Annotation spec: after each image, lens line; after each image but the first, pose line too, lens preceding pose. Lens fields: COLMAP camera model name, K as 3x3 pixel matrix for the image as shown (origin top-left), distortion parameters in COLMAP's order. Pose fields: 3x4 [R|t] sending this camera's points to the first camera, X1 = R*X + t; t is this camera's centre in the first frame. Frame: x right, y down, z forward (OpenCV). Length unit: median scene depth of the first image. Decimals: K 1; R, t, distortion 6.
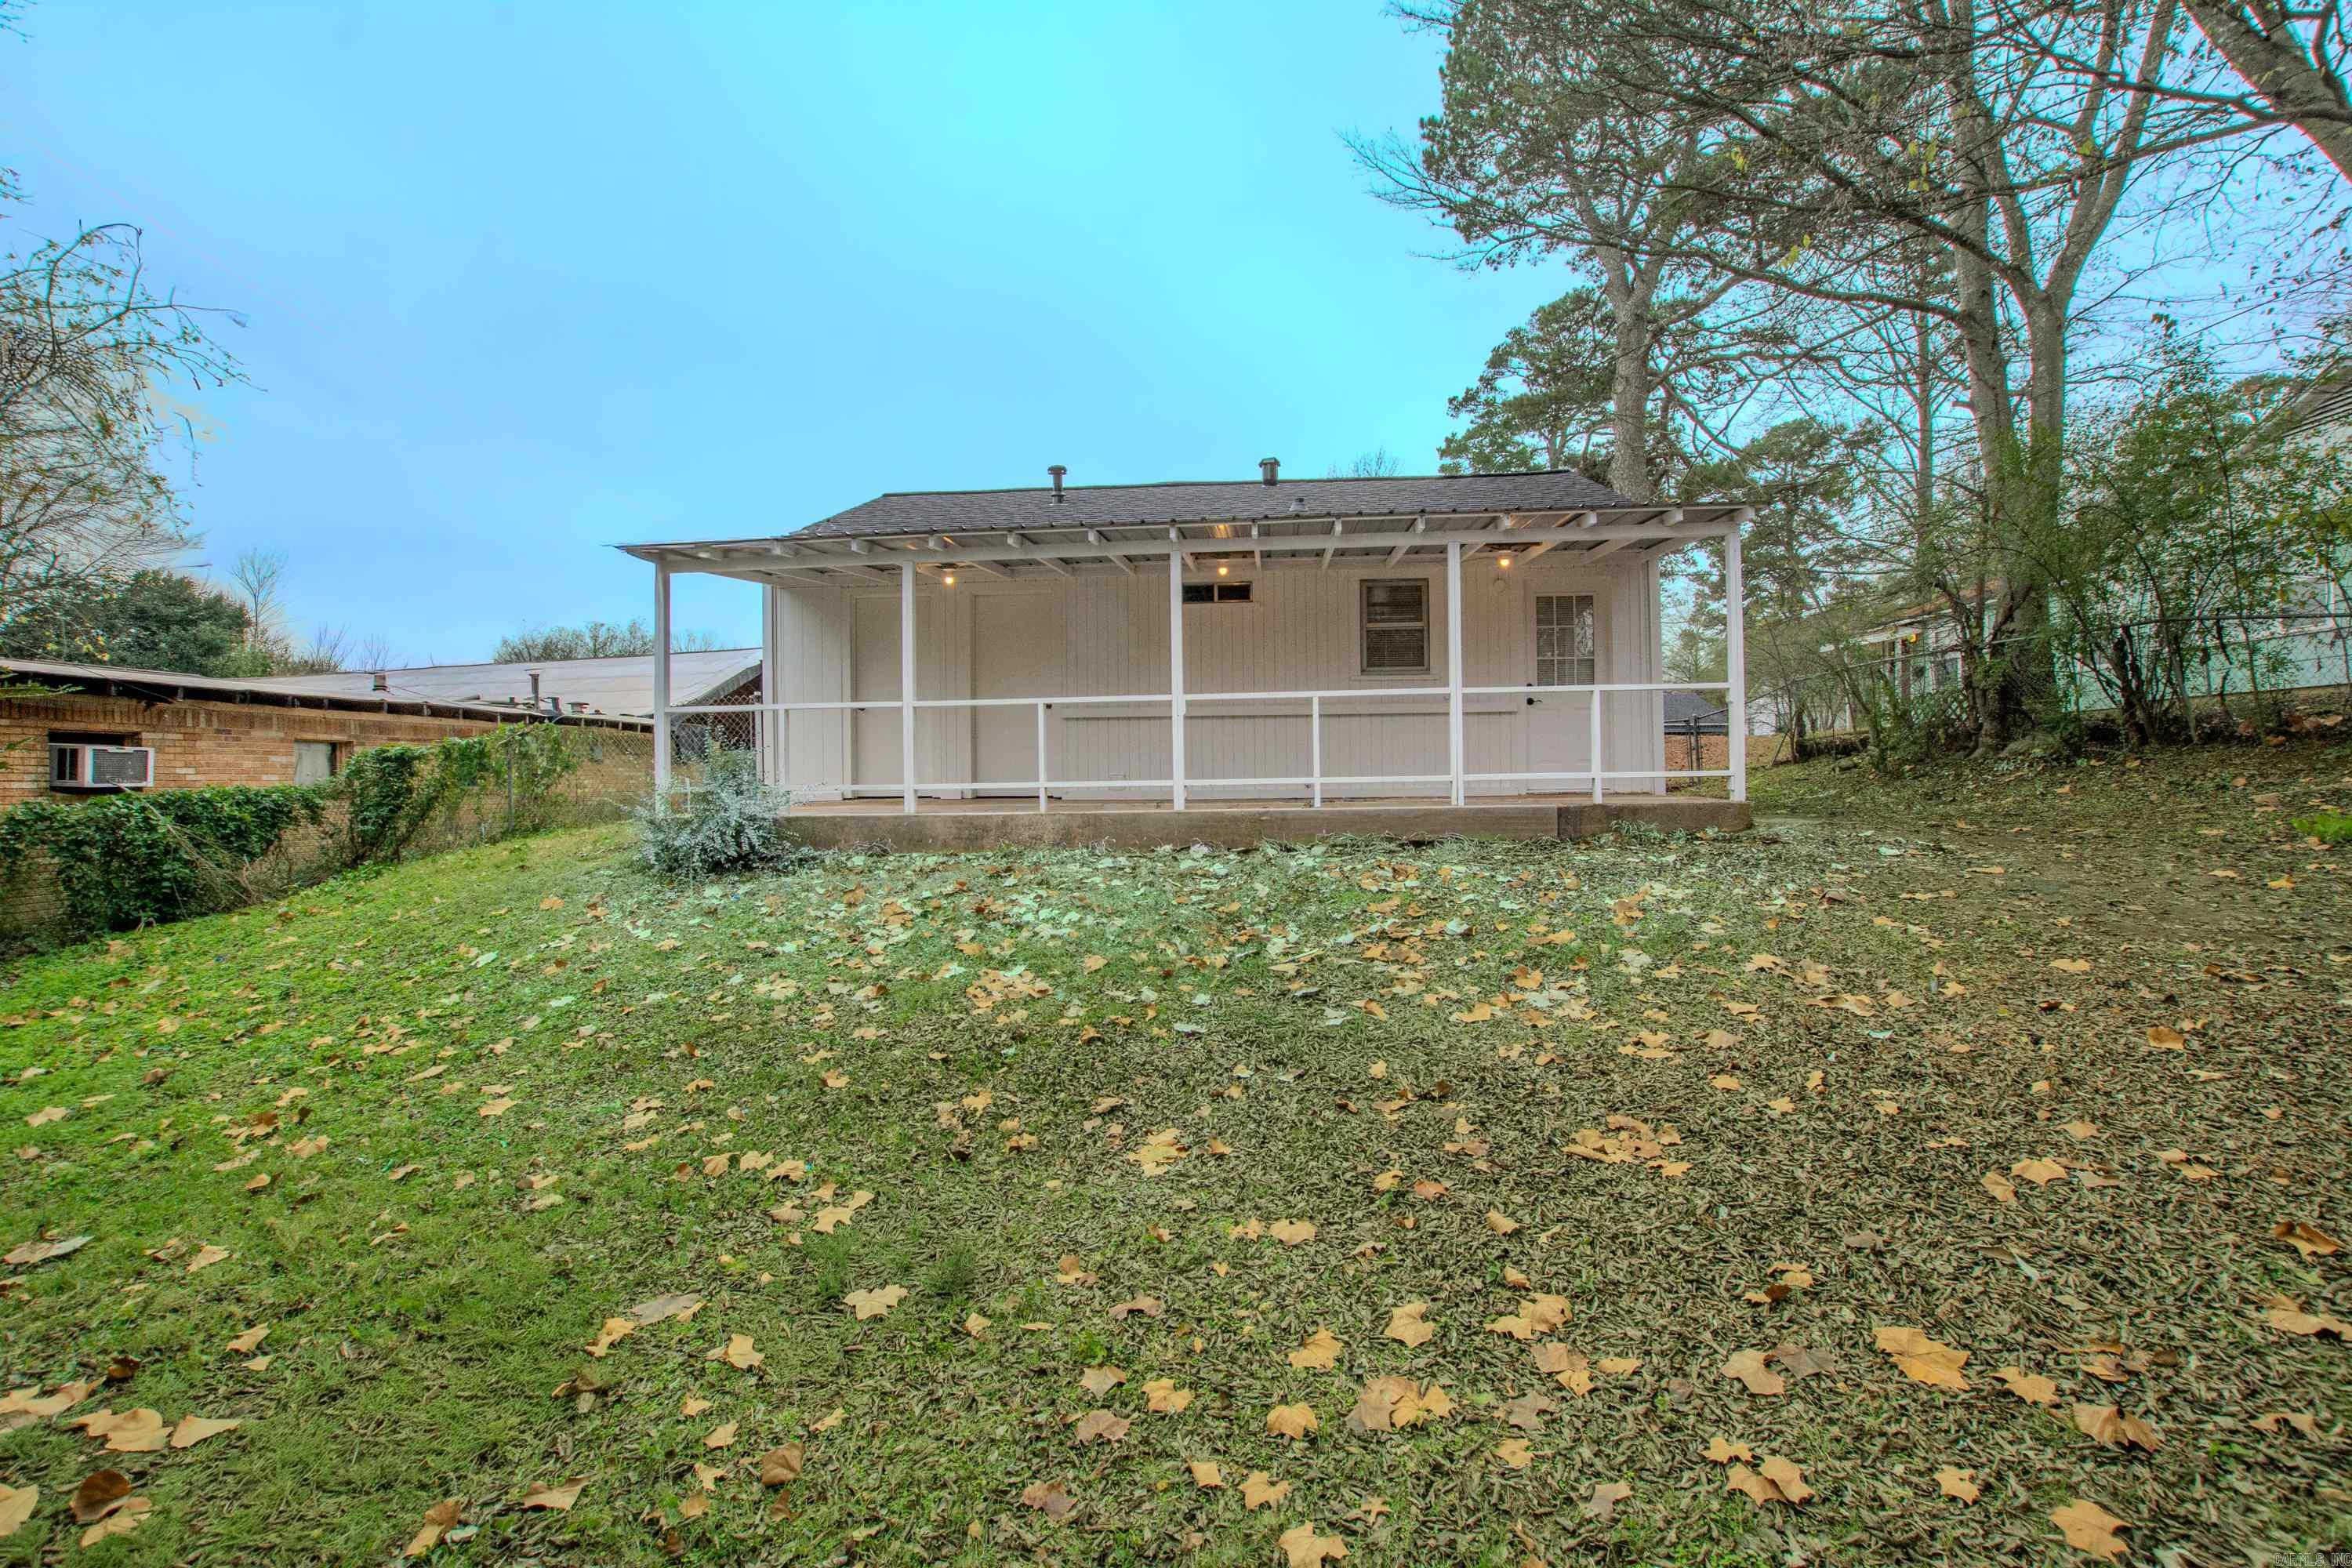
lens RADIAL K [[1037.8, 0, 1184.1], [0, 1037.8, 775.9], [0, 0, 1]] dist [-0.025588, 0.005760]
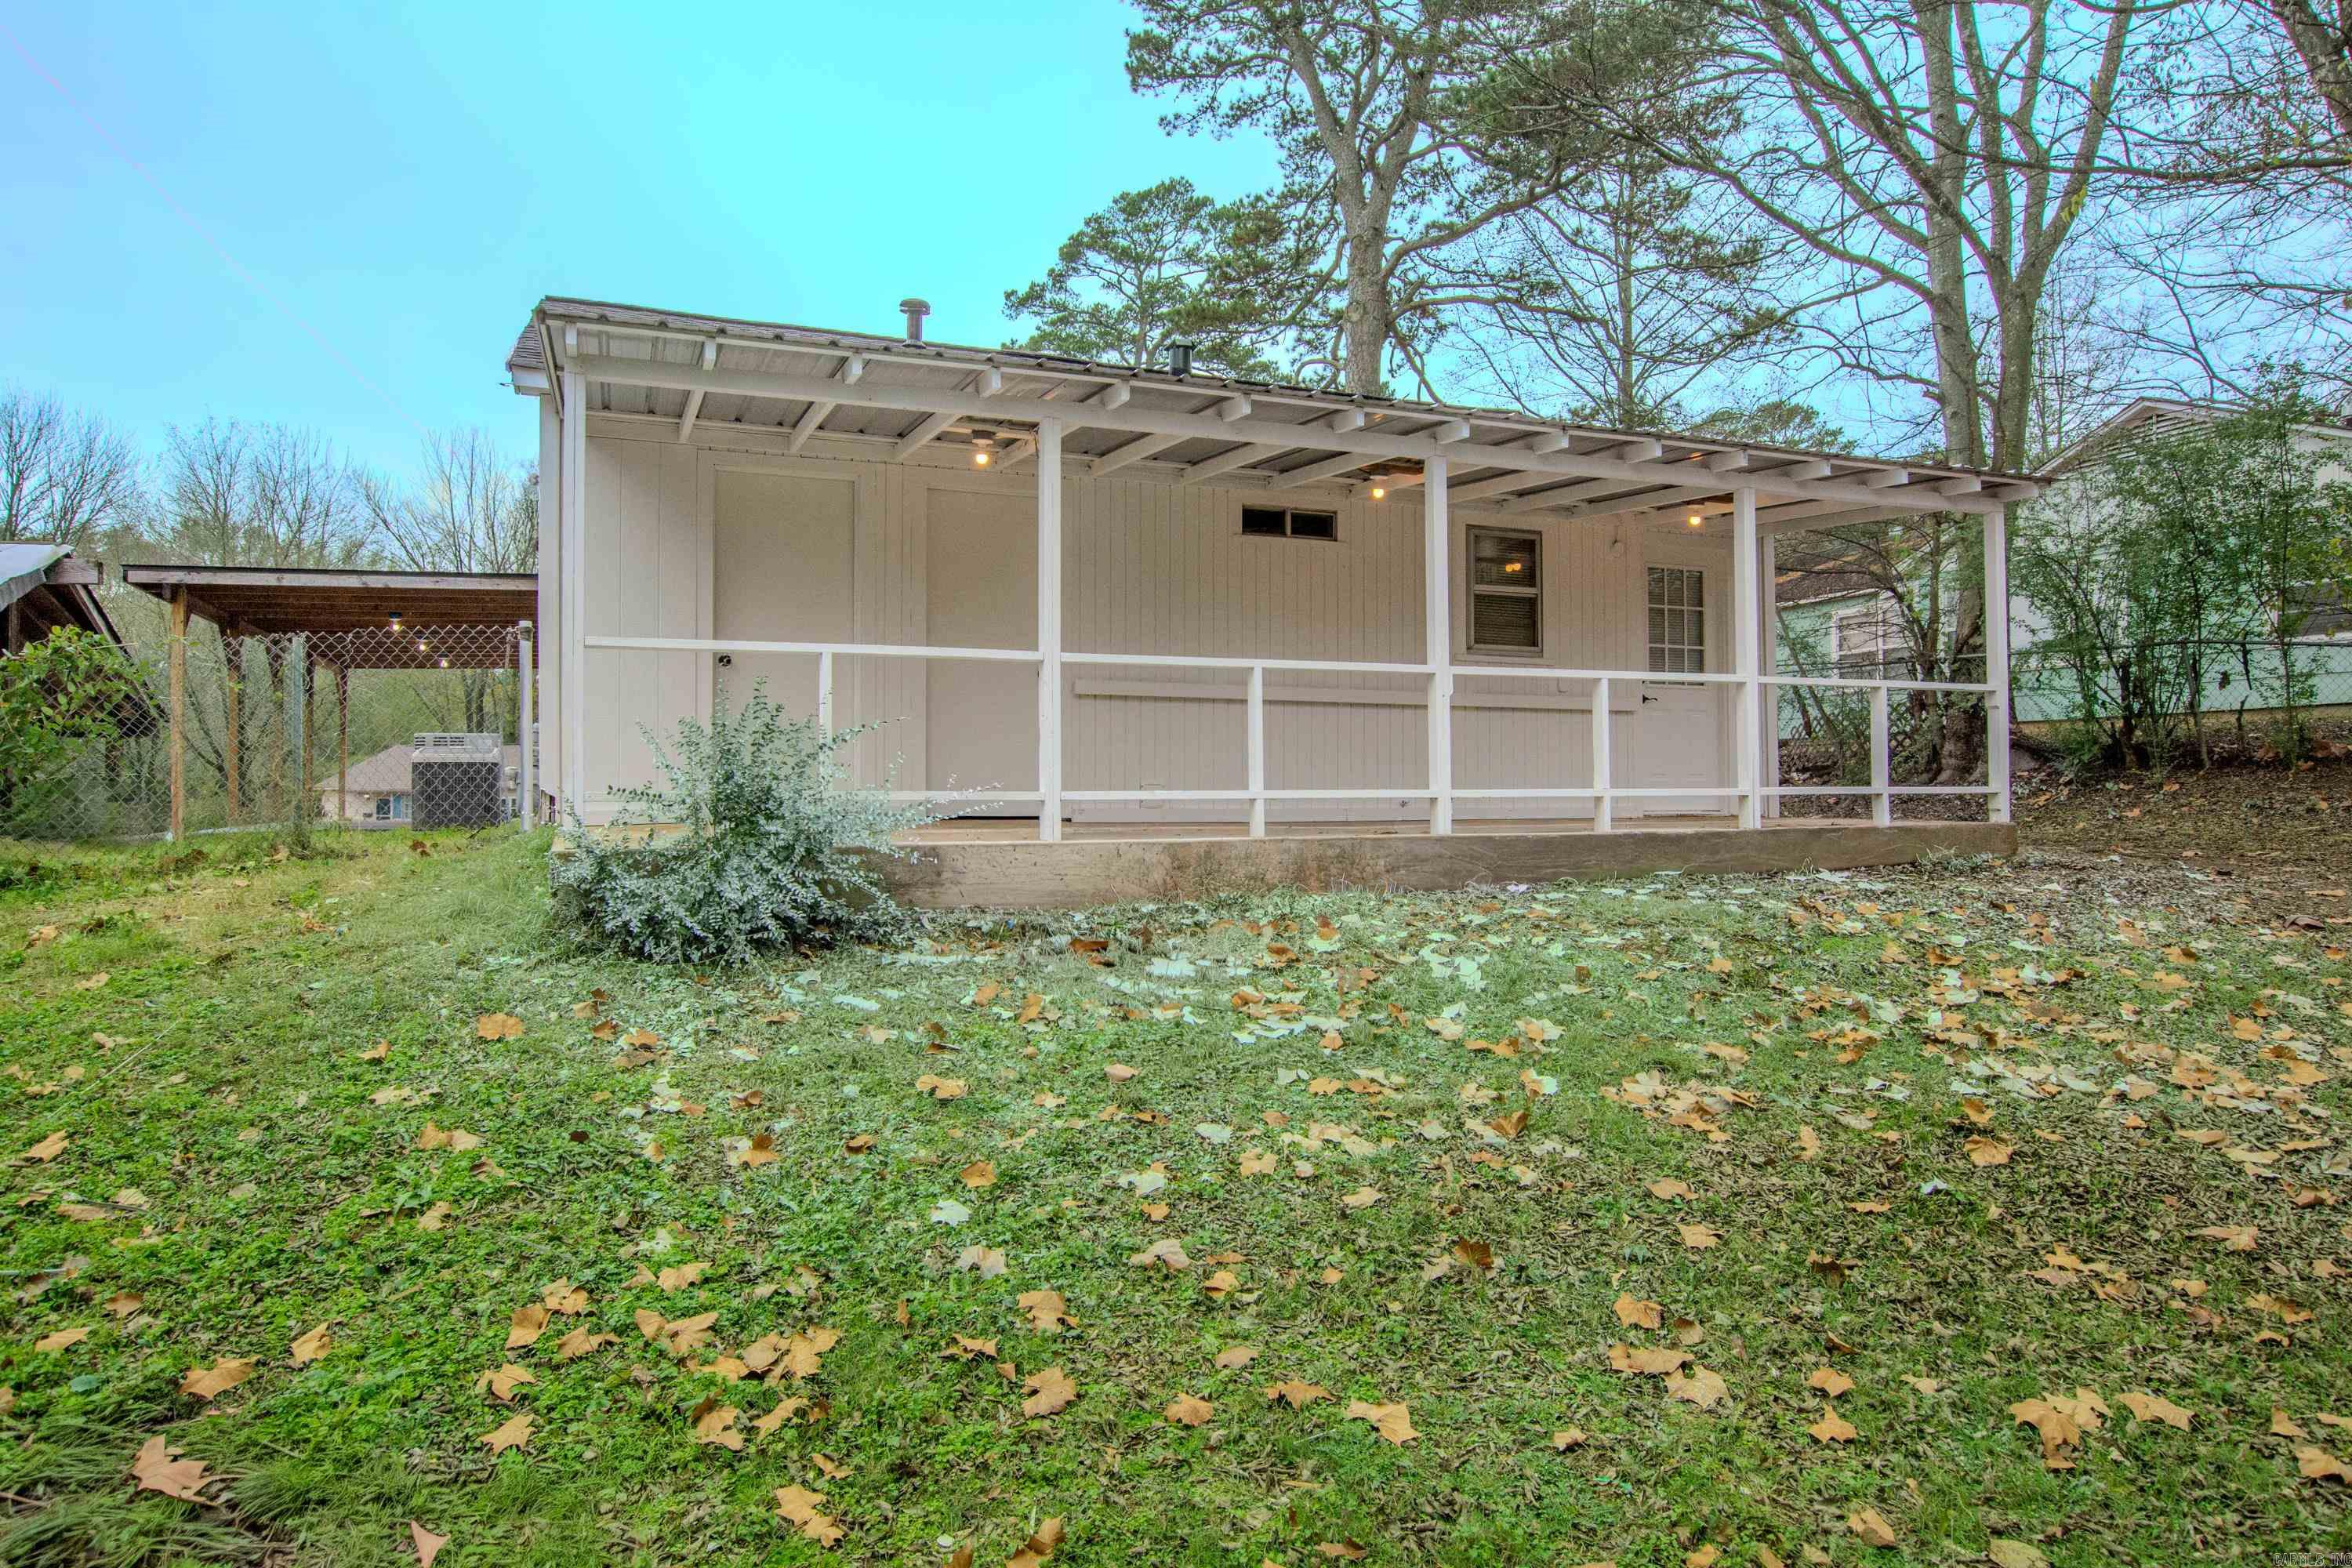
lens RADIAL K [[1417.7, 0, 1192.5], [0, 1417.7, 773.3], [0, 0, 1]] dist [-0.001096, 0.007768]
pose [[0.897754, 0.017628, 0.440144, -0.446682], [-0.009696, 0.999748, -0.020263, 0.010396], [-0.440390, 0.013923, 0.897699, 0.181914]]
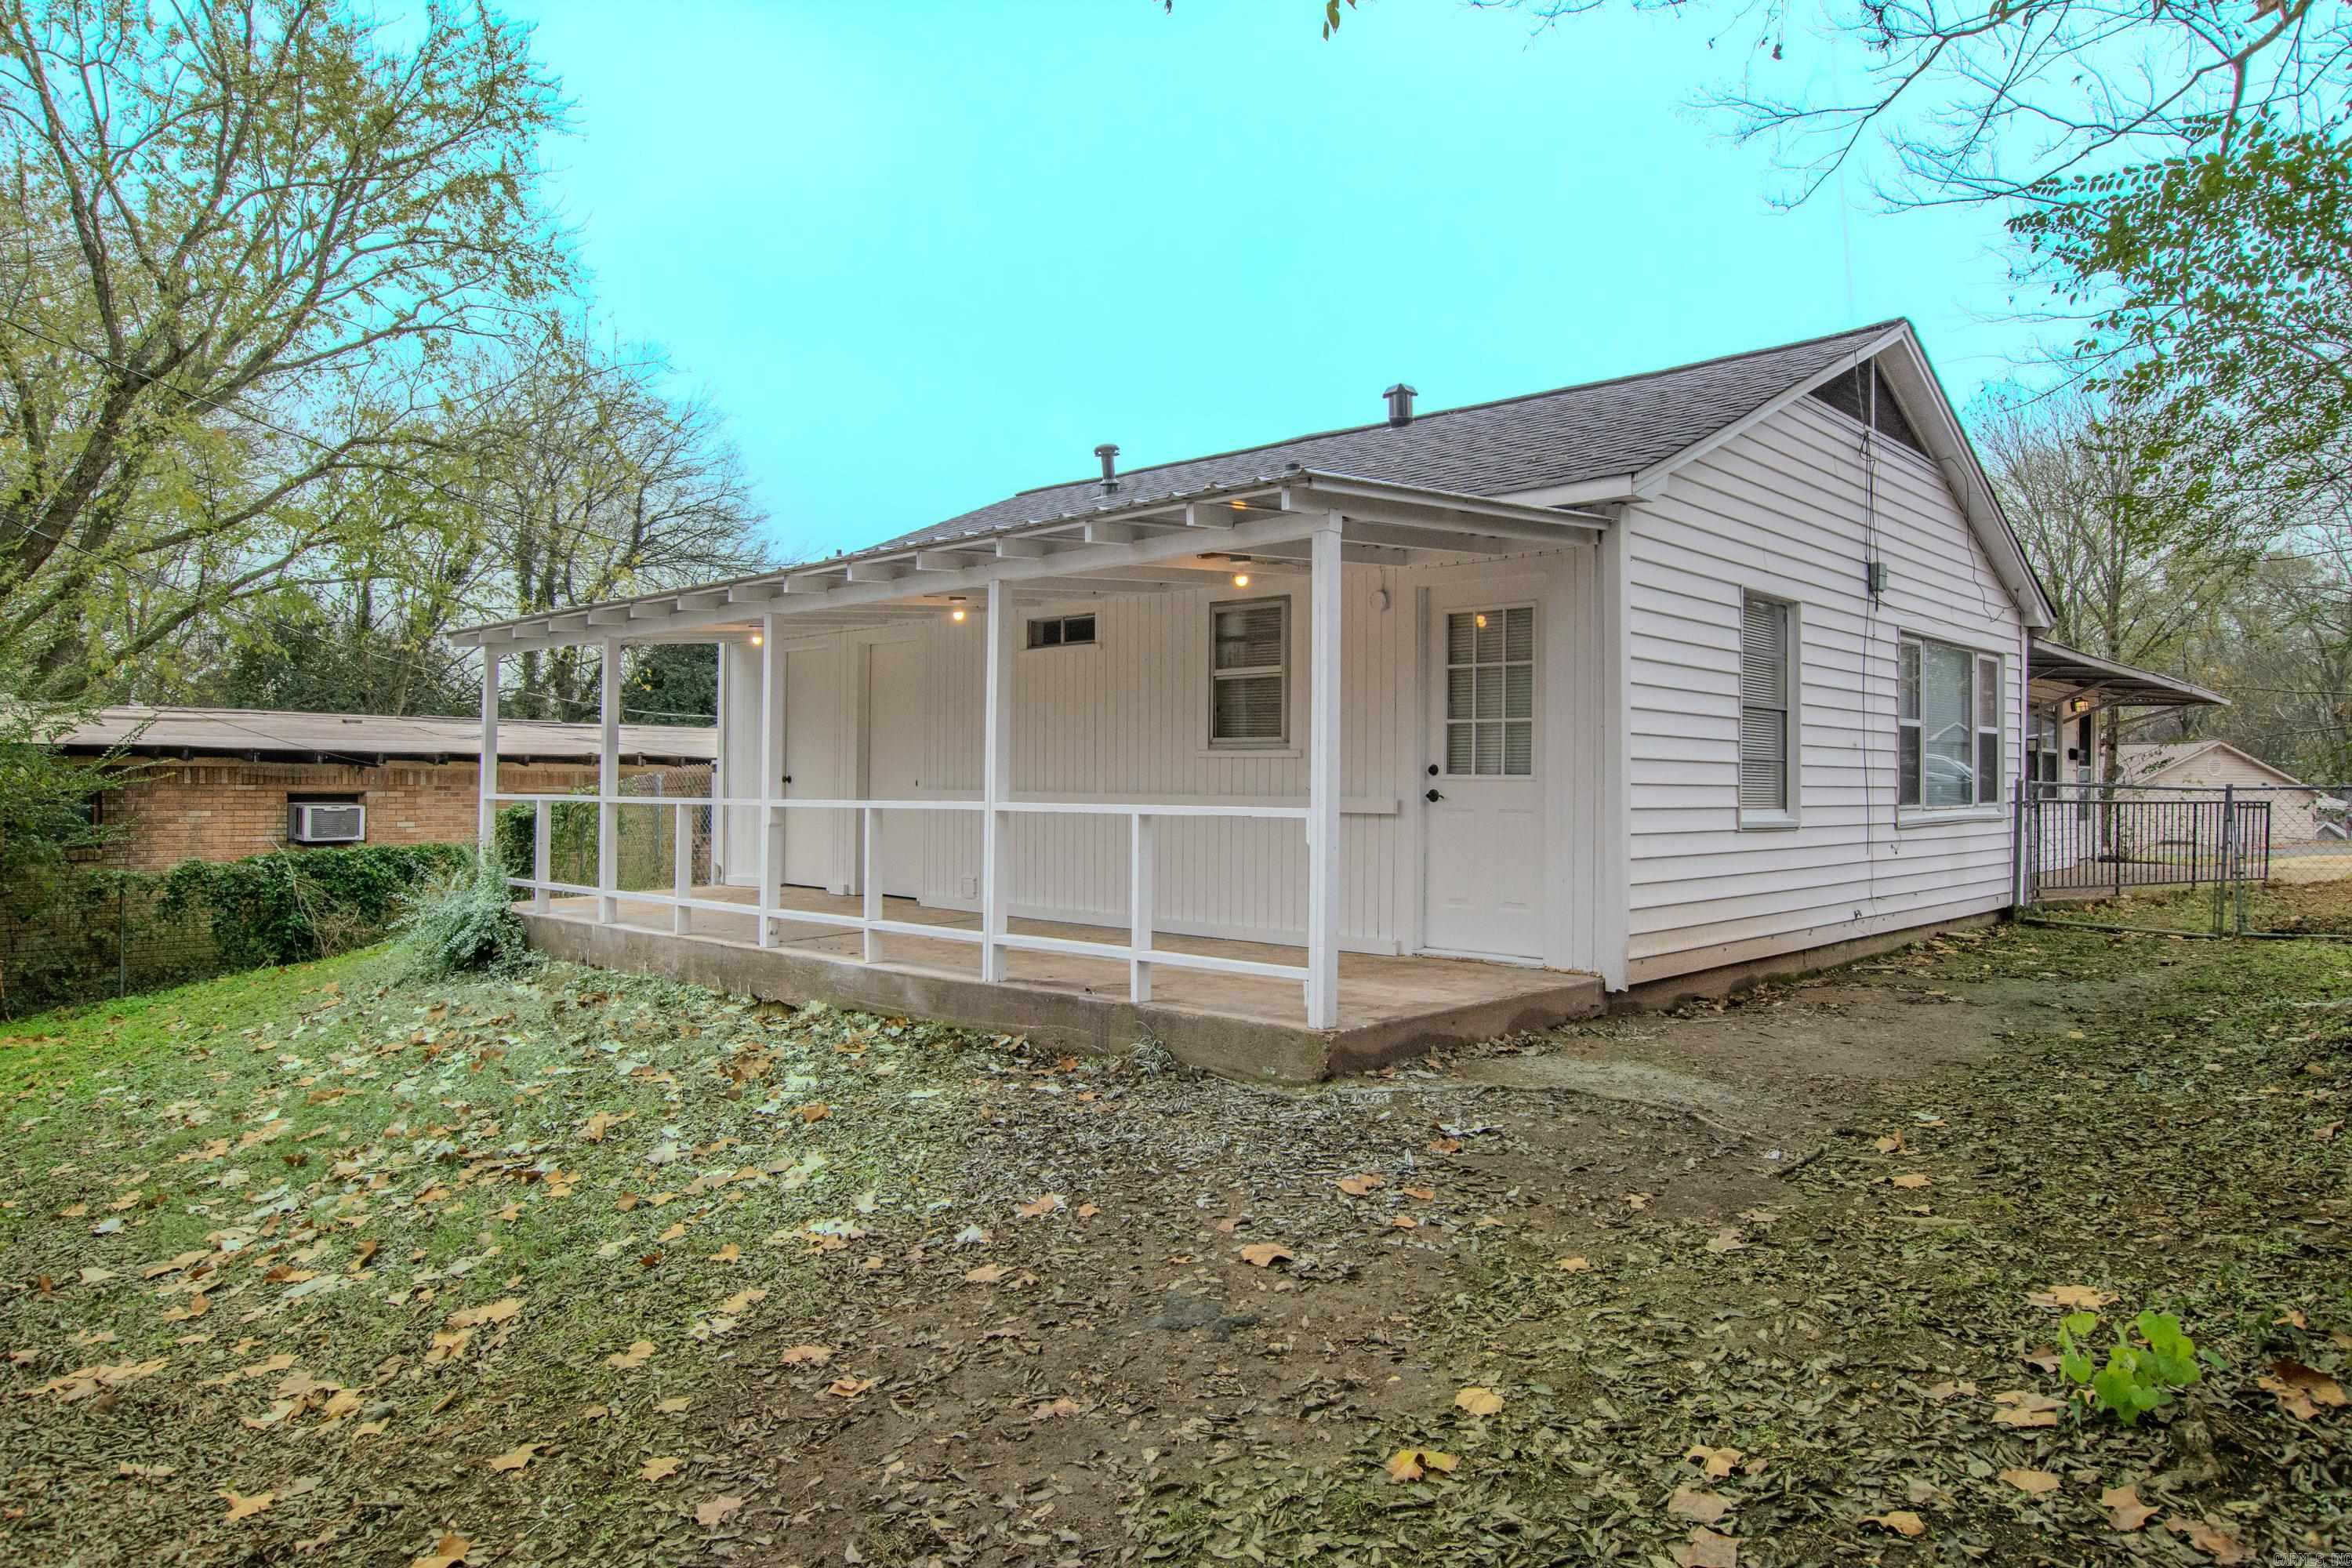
lens RADIAL K [[1417.7, 0, 1197.1], [0, 1417.7, 797.5], [0, 0, 1]] dist [-0.001096, 0.007768]
pose [[0.800245, 0.024786, -0.599160, 0.703801], [-0.017677, 0.999686, 0.017745, -0.082400], [0.599412, -0.003609, 0.800432, 0.280813]]
